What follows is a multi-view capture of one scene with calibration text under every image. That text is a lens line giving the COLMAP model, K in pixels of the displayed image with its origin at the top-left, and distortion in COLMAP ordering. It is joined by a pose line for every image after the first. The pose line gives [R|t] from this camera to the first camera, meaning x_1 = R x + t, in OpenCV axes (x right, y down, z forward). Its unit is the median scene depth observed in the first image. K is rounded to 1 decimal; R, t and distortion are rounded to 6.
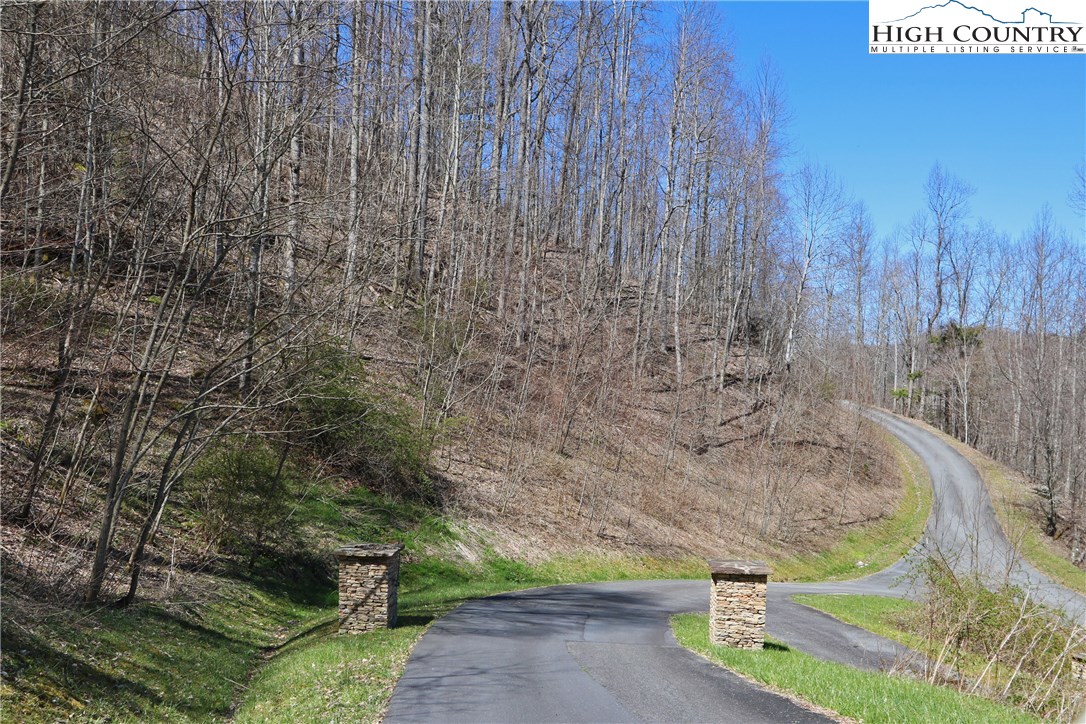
lens RADIAL K [[905.3, 0, 545.7], [0, 905.3, 360.6], [0, 0, 1]] dist [0.001211, 0.003741]
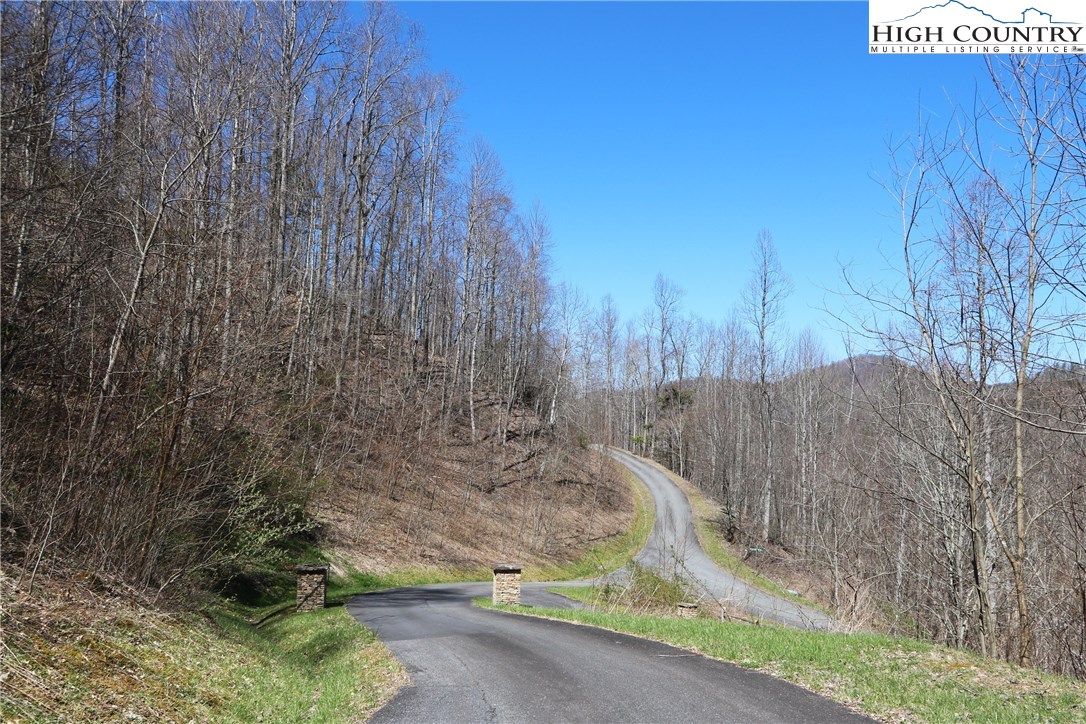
lens RADIAL K [[1013.3, 0, 543.3], [0, 1013.3, 364.1], [0, 0, 1]] dist [-0.004297, 0.000000]
pose [[0.975638, -0.003839, 0.219355, -0.085016], [0.003404, 0.999991, 0.002363, -0.095955], [-0.219362, -0.001559, 0.975642, -0.515727]]
